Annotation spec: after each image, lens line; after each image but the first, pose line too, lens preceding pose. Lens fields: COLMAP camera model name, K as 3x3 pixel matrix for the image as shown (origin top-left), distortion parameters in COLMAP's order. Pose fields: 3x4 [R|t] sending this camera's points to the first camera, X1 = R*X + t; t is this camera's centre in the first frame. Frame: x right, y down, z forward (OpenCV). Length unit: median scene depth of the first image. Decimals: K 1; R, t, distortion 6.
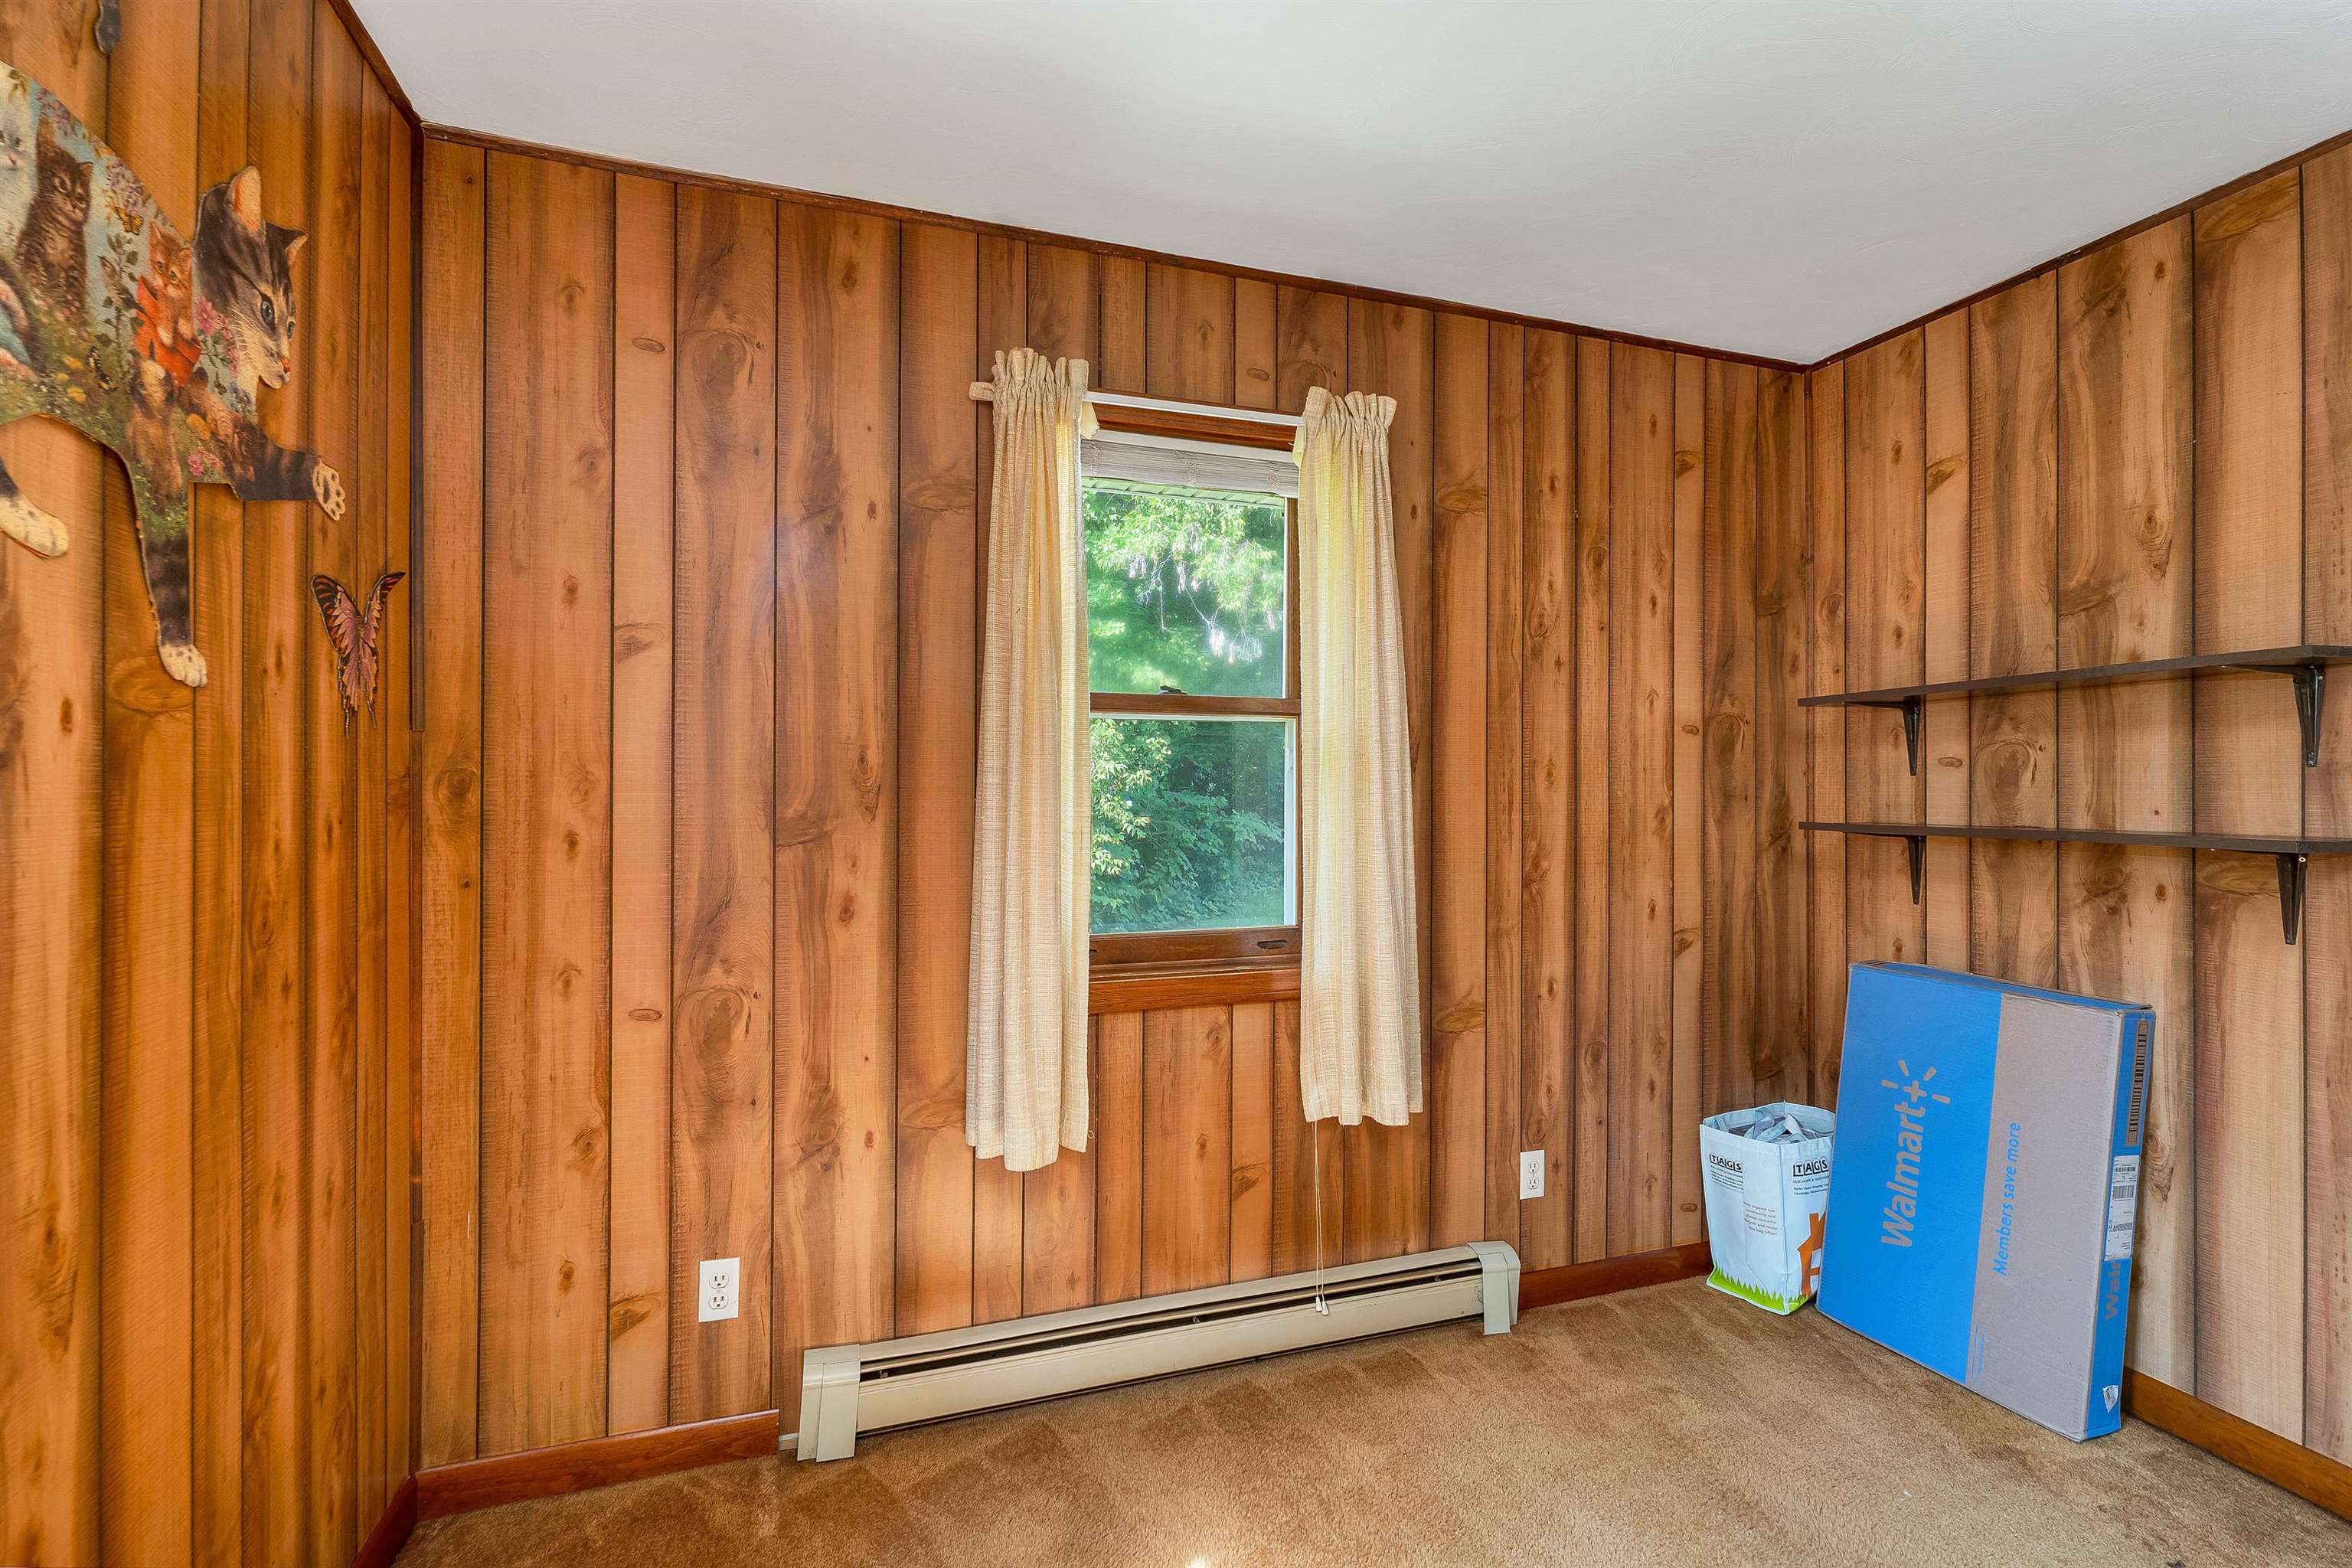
lens RADIAL K [[1000.6, 0, 1161.3], [0, 1000.6, 786.8], [0, 0, 1]] dist [0.001030, -0.000094]
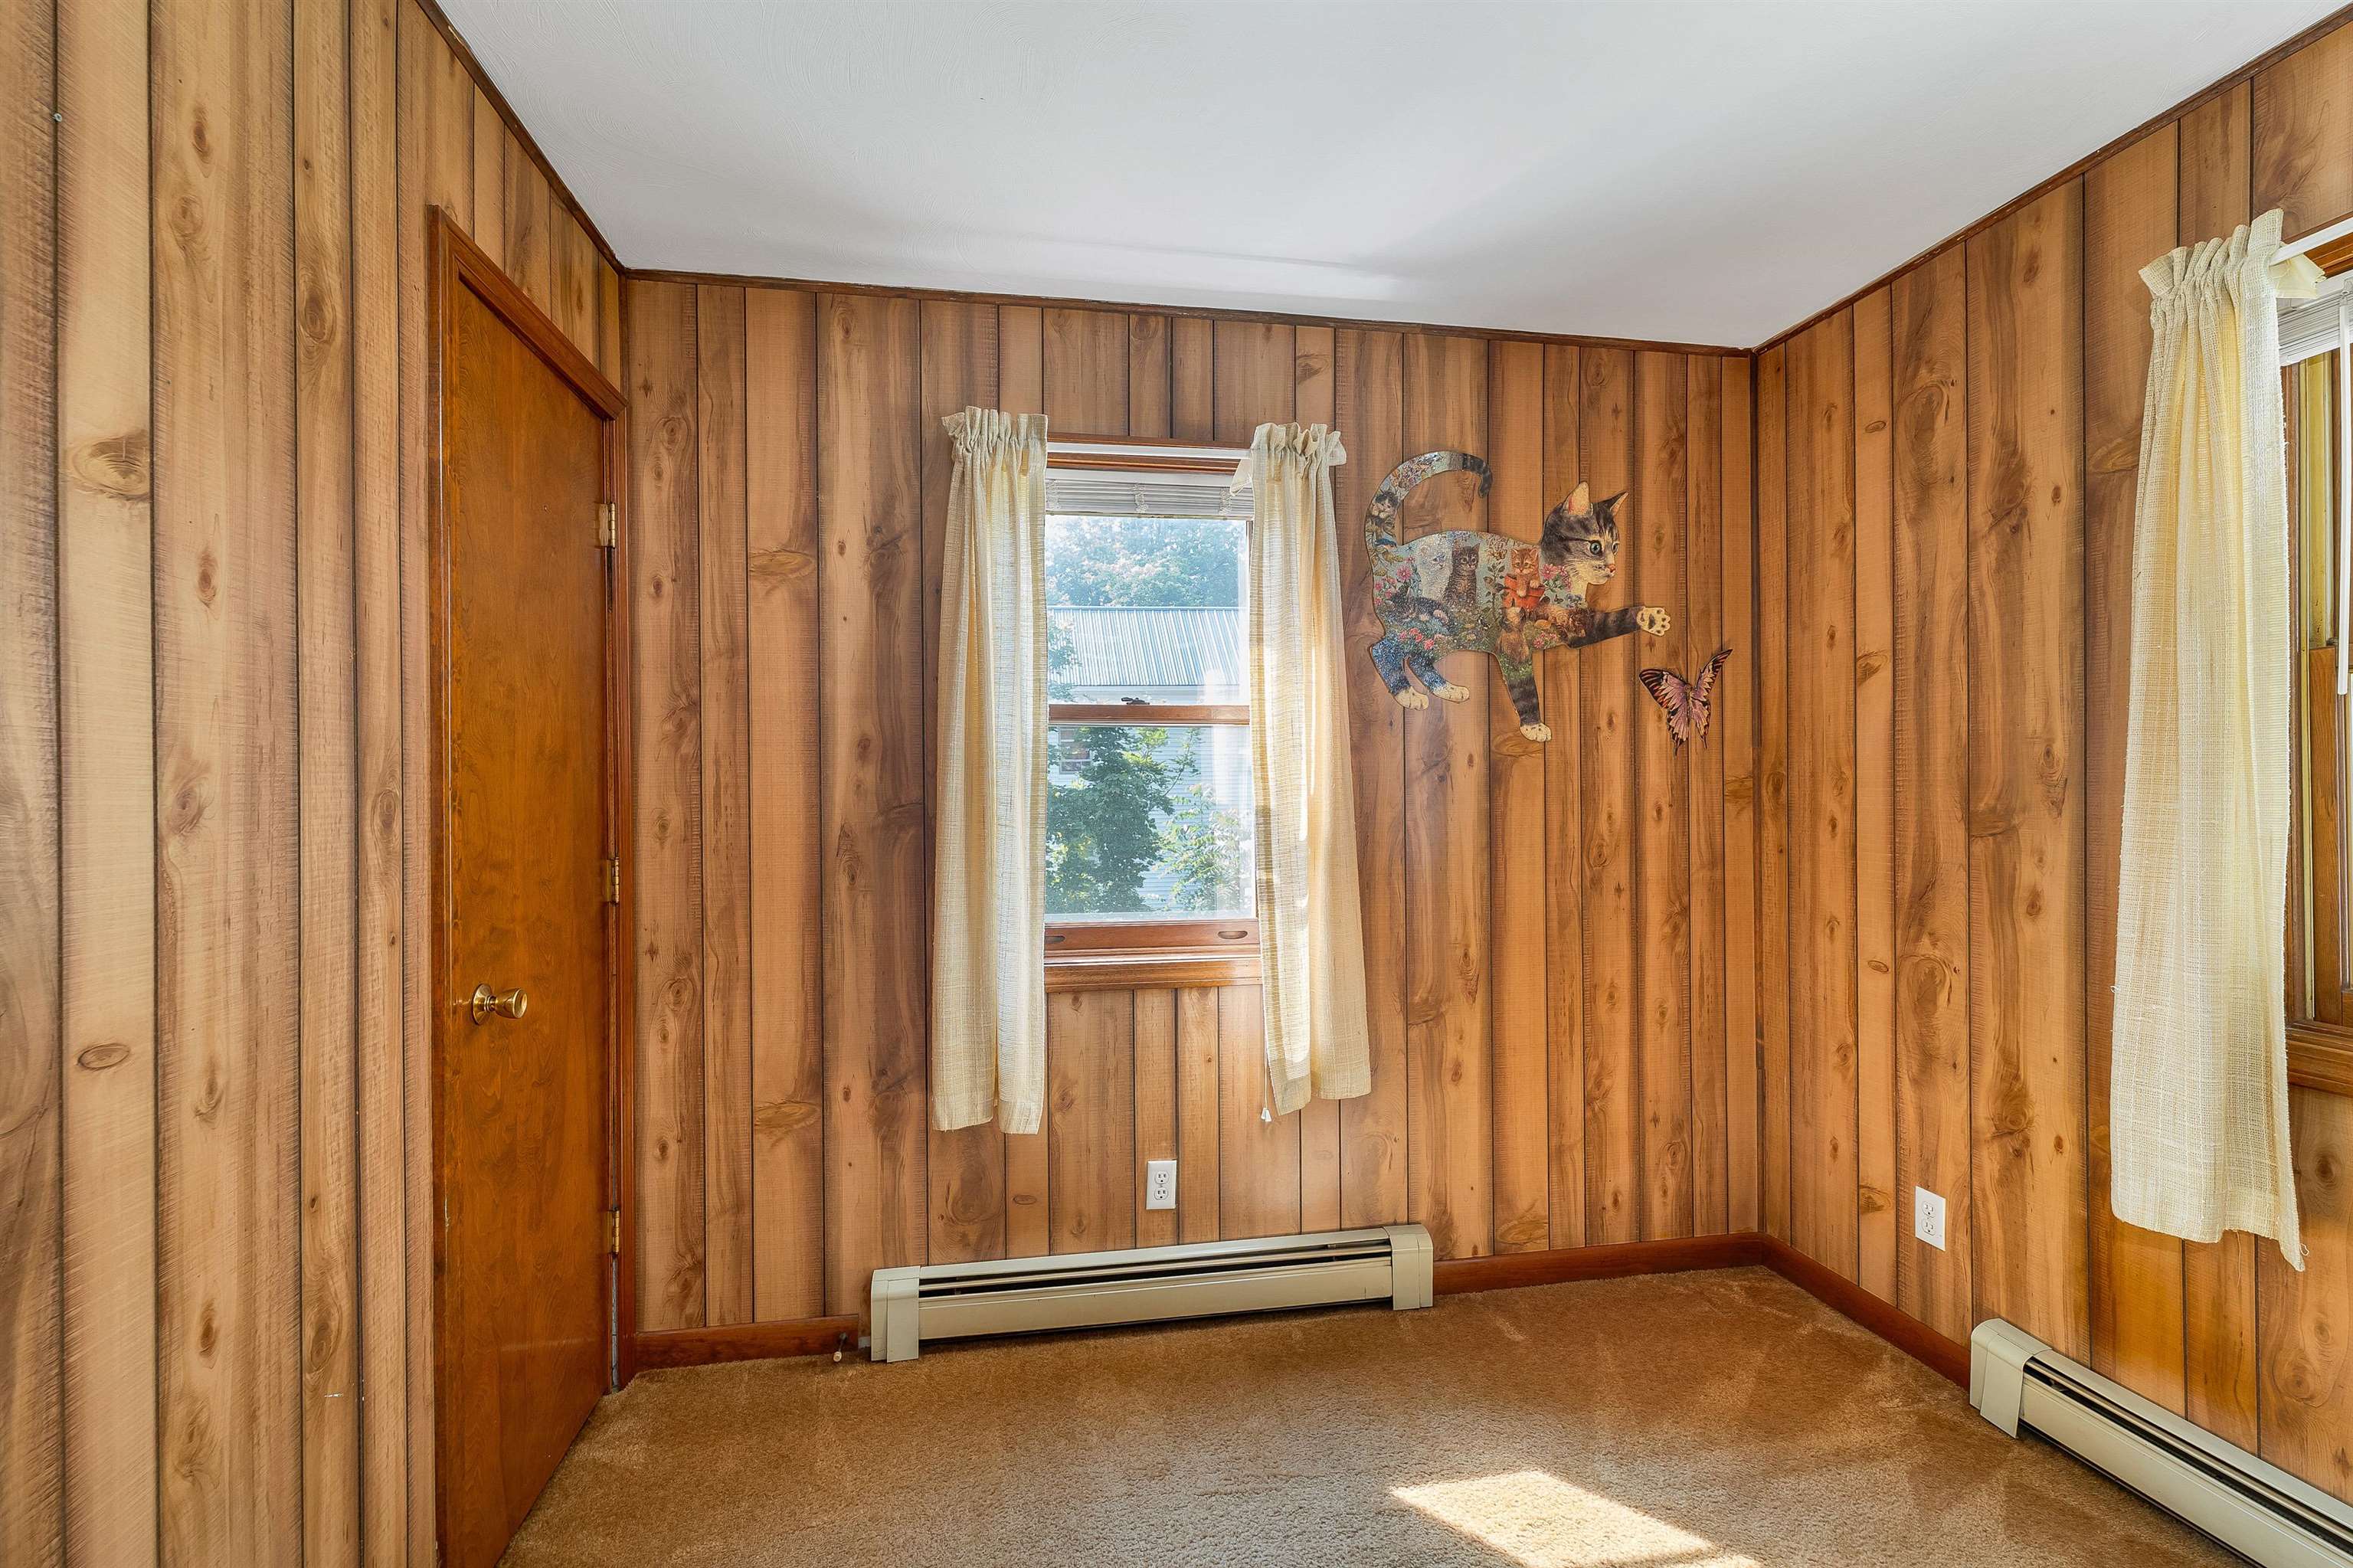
lens RADIAL K [[1001.1, 0, 1161.8], [0, 1001.1, 786.8], [0, 0, 1]] dist [0.001030, -0.000094]
pose [[-0.144225, -0.002634, -0.989541, 0.799925], [0.010675, 0.999934, -0.004217, 0.000391], [0.989487, -0.011172, -0.144187, 0.283845]]
